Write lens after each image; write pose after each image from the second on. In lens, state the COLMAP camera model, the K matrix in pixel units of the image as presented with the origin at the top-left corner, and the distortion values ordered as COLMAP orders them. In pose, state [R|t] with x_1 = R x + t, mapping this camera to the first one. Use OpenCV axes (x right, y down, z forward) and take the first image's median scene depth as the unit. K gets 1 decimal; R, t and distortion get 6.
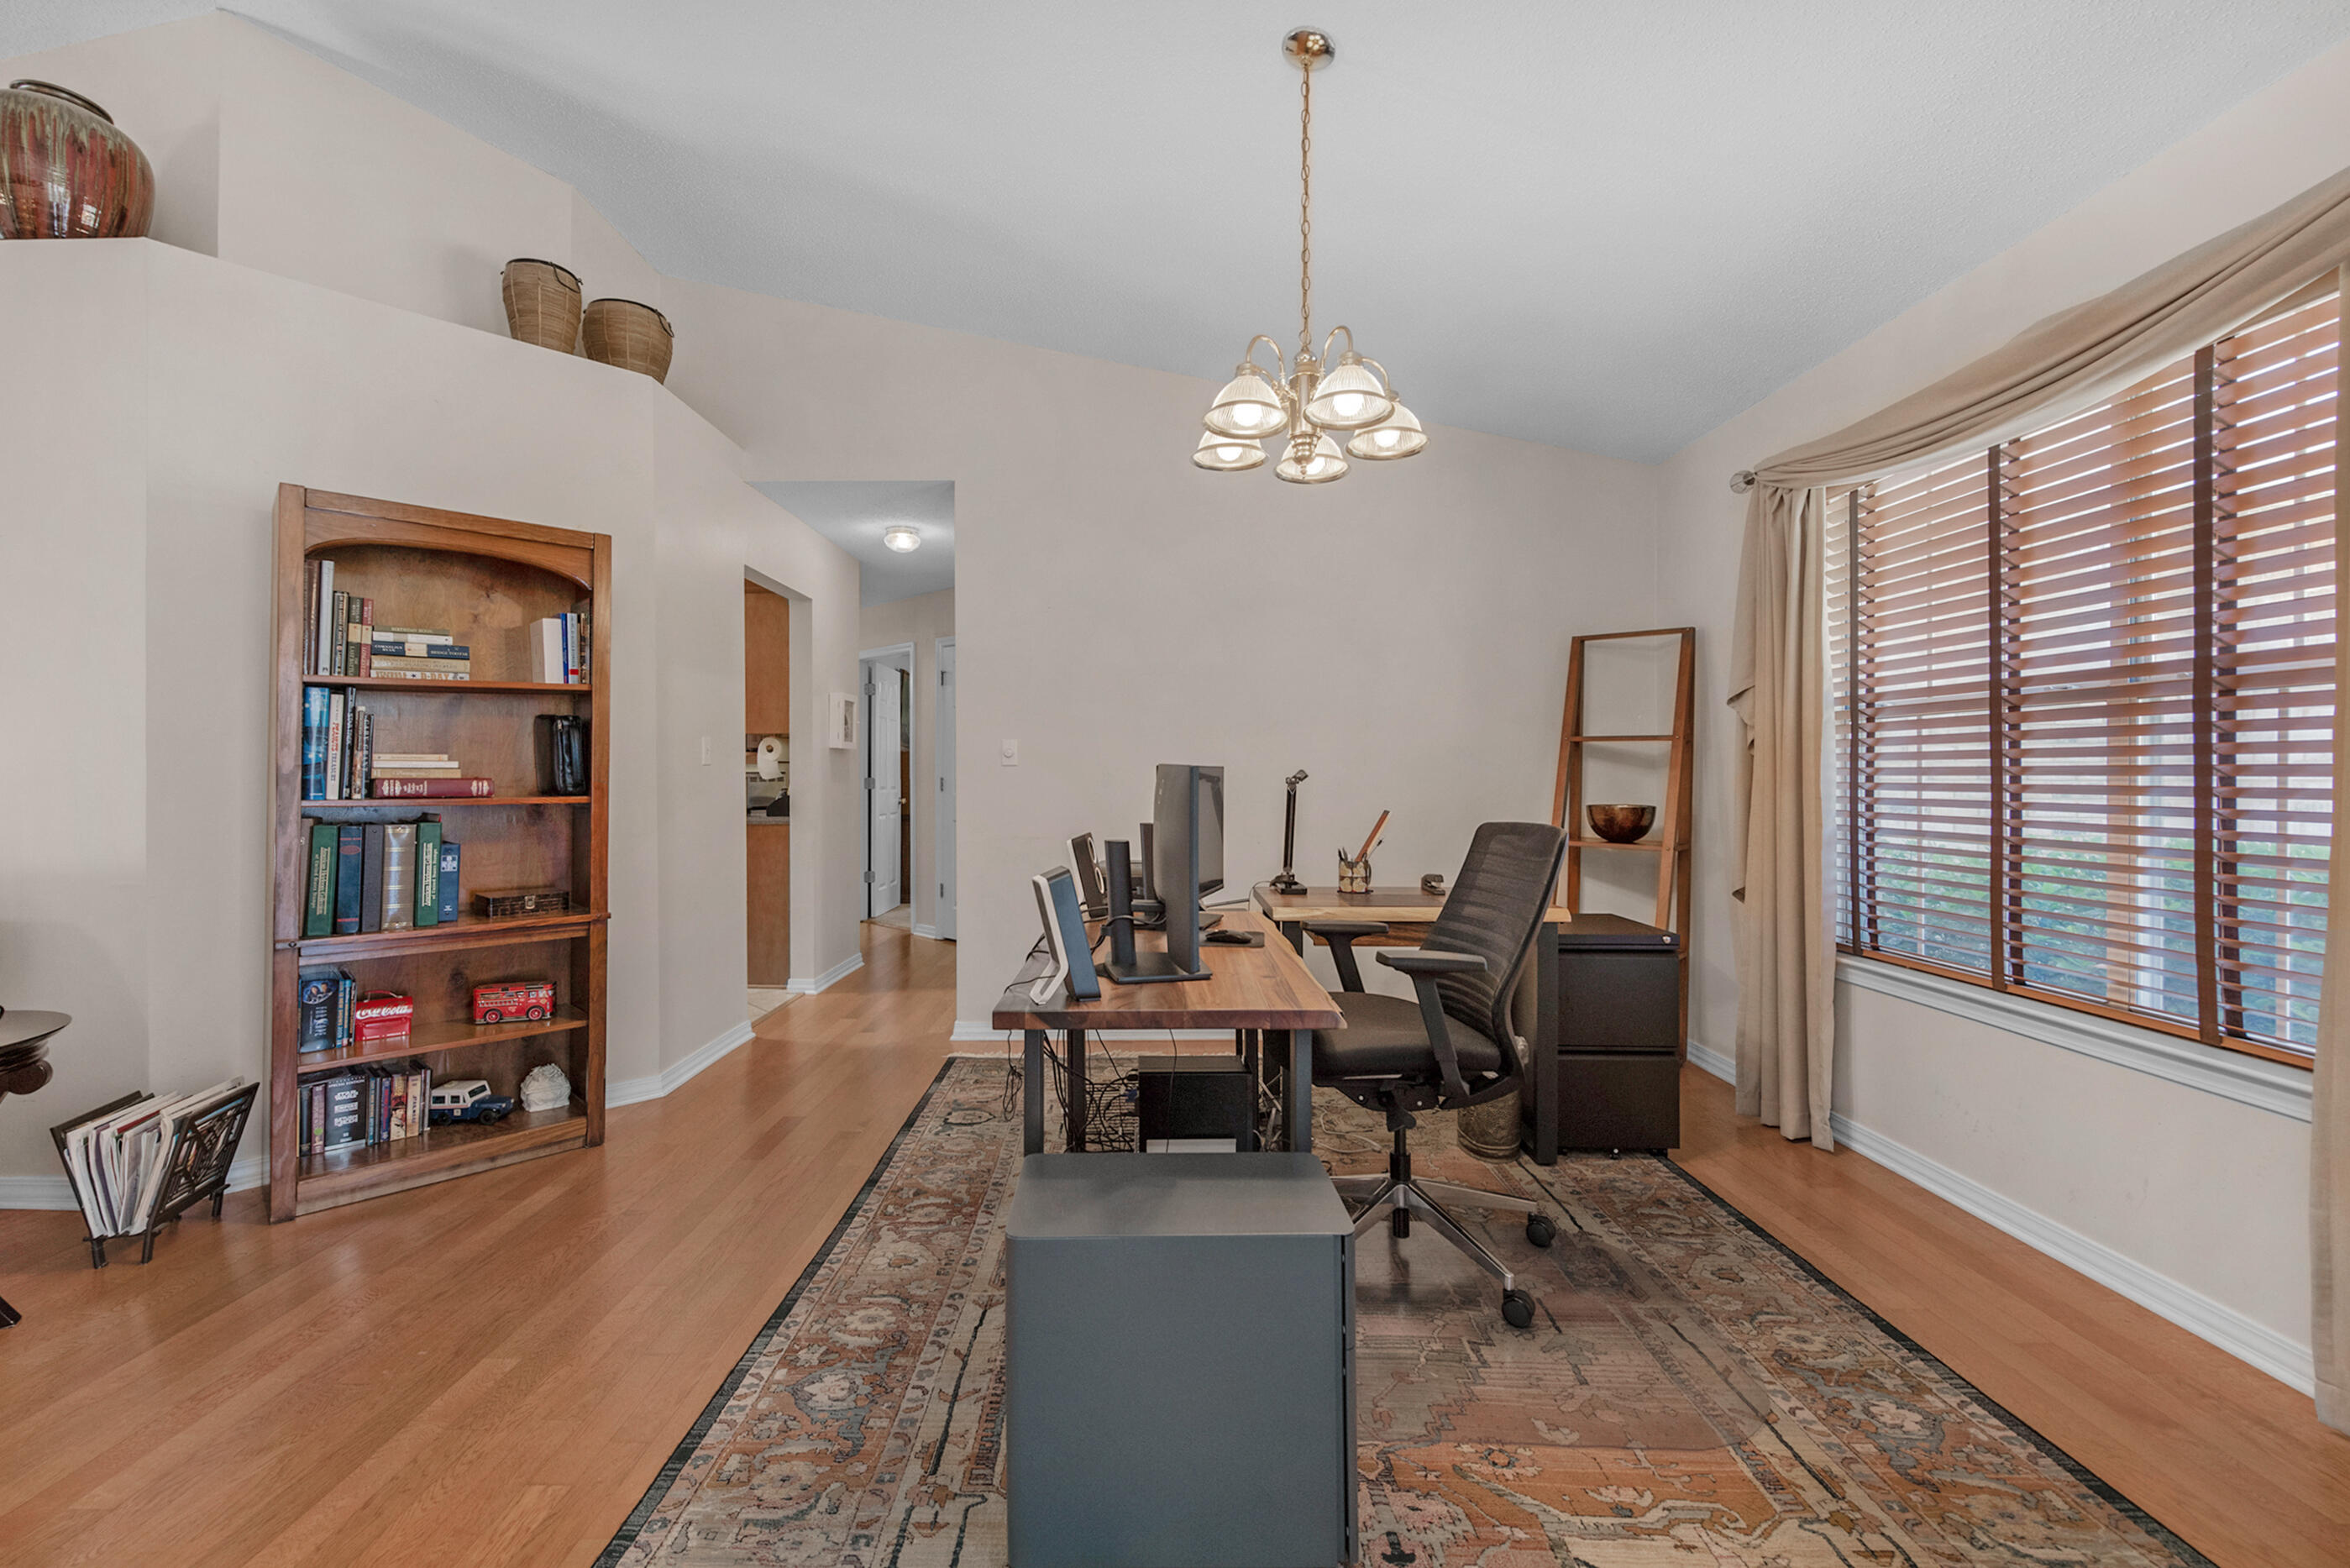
lens RADIAL K [[996.2, 0, 1185.5], [0, 996.2, 784.5], [0, 0, 1]] dist [0.019245, -0.008578]
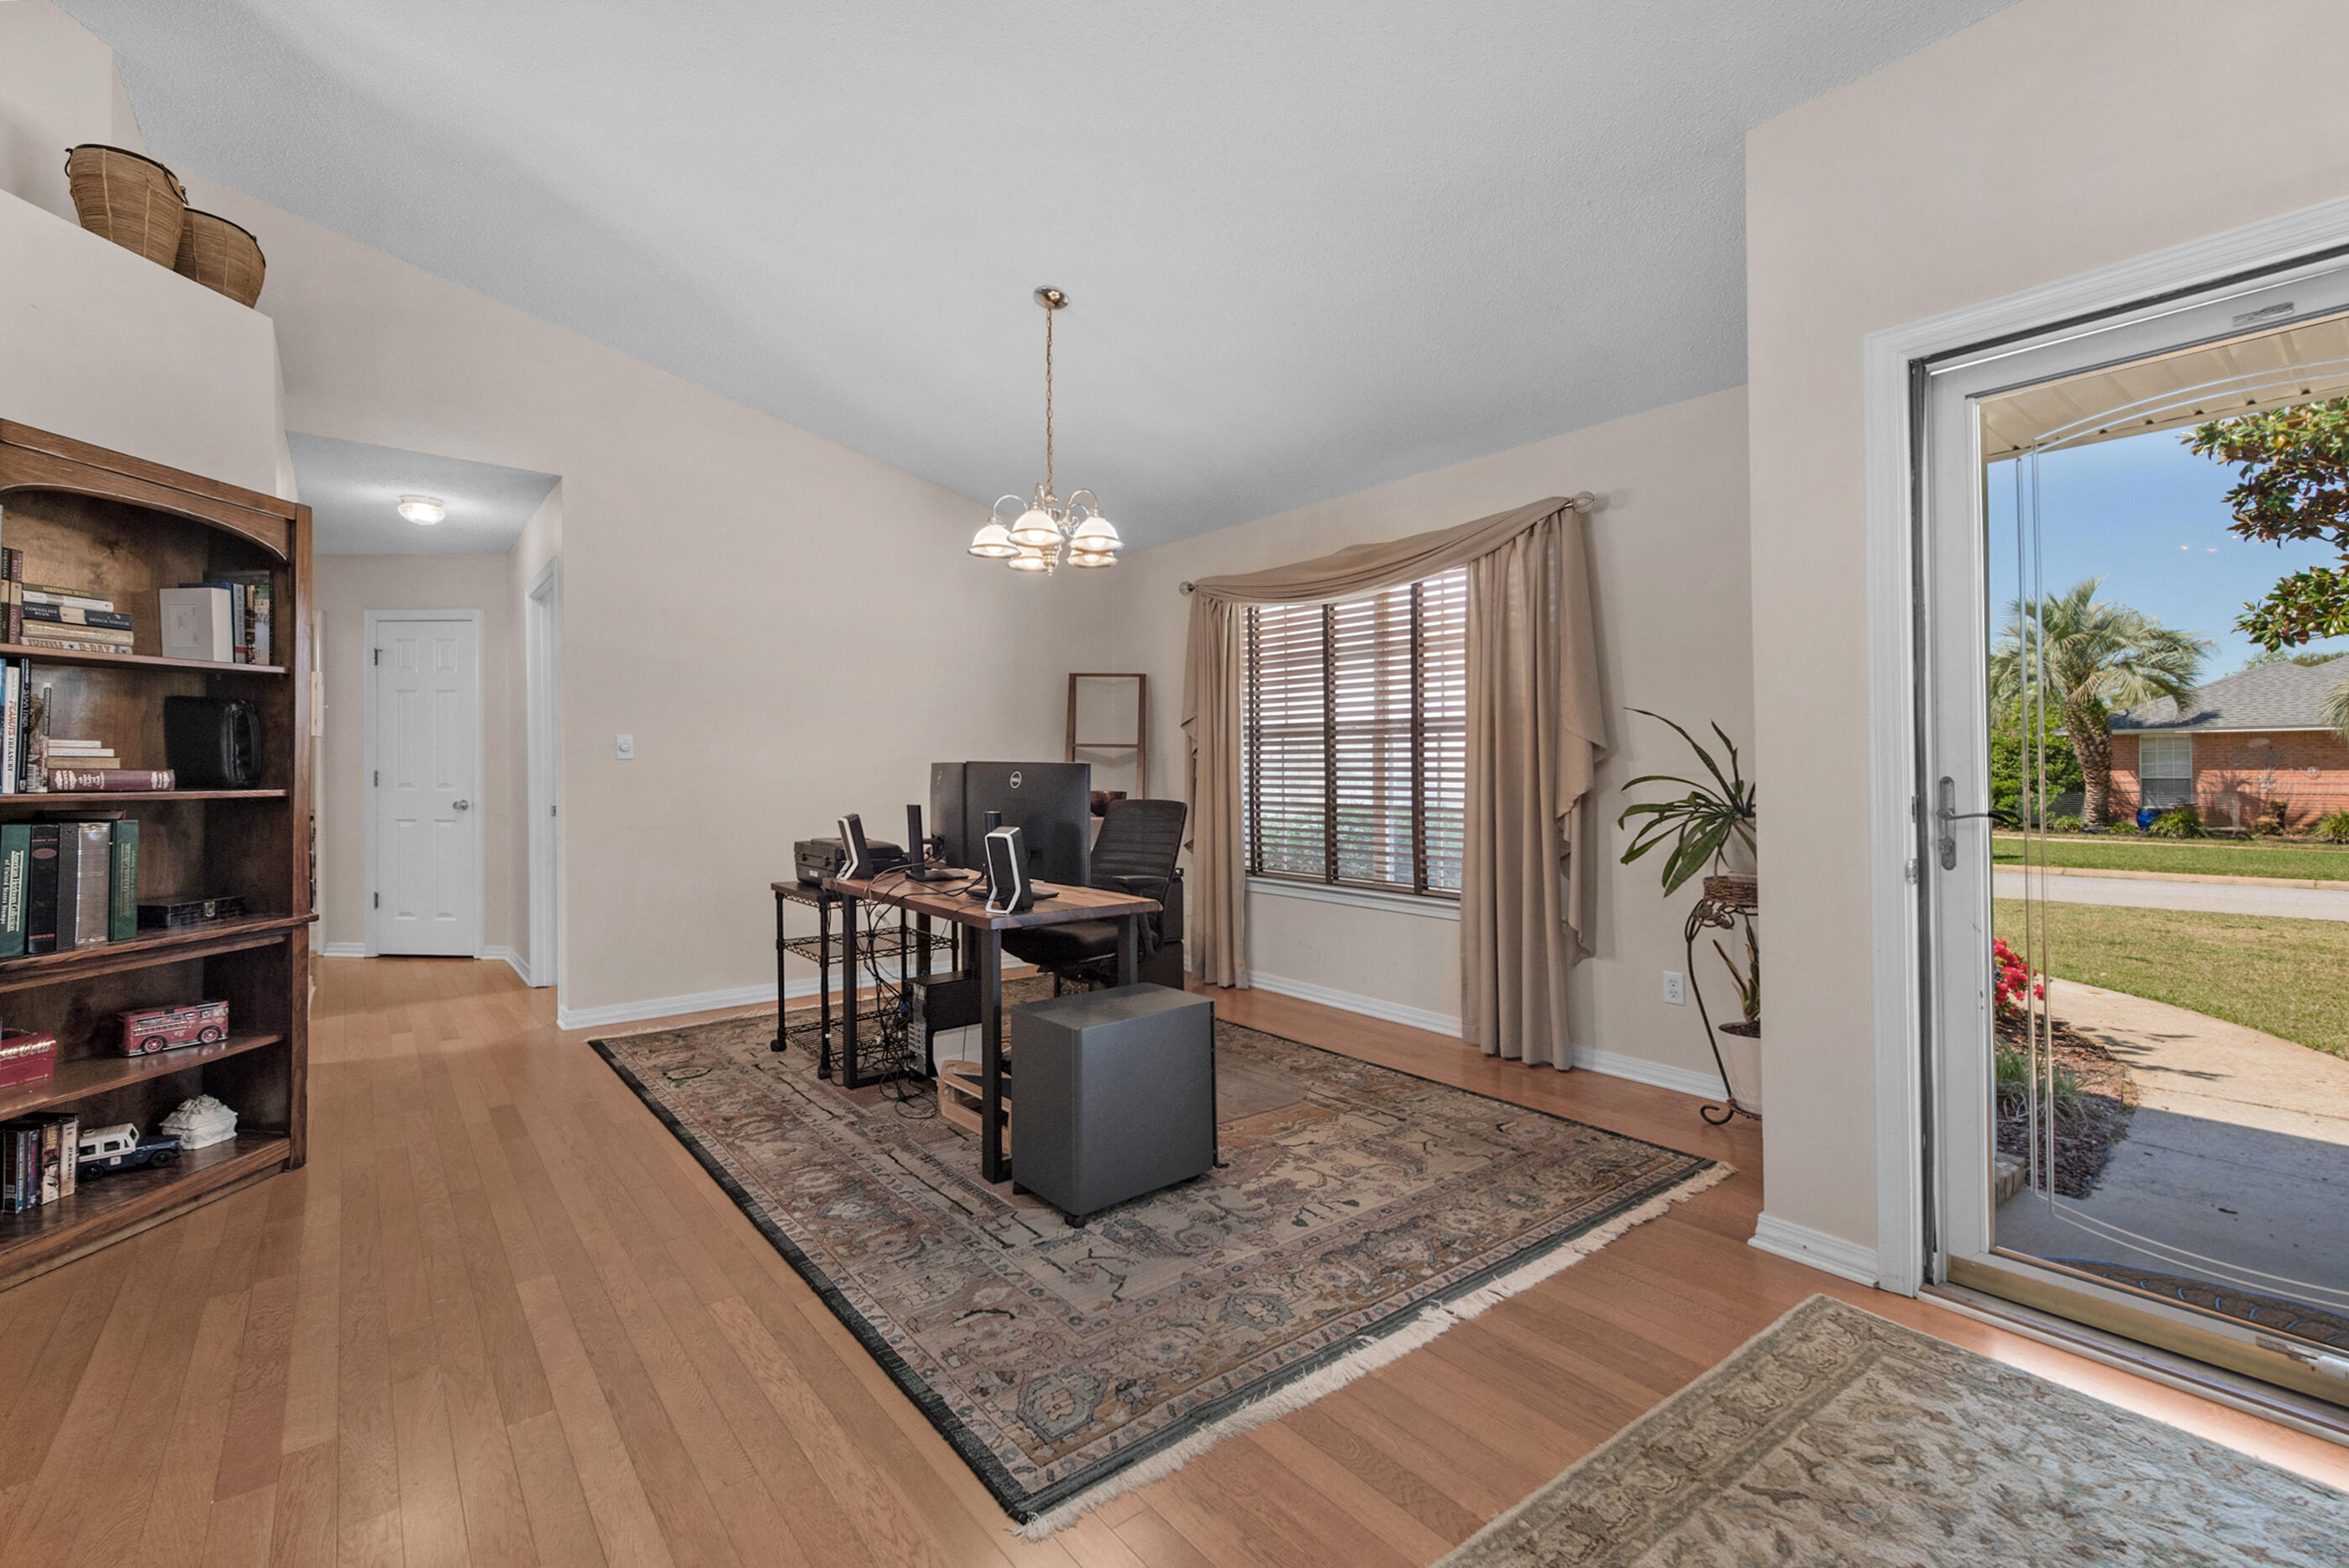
lens RADIAL K [[934.6, 0, 1170.3], [0, 934.6, 774.8], [0, 0, 1]] dist [0.026148, -0.000110]
pose [[0.778006, 0.001390, 0.628255, -0.561925], [0.001796, 0.999989, -0.004437, 0.004392], [-0.628254, 0.004580, 0.777995, -0.204787]]
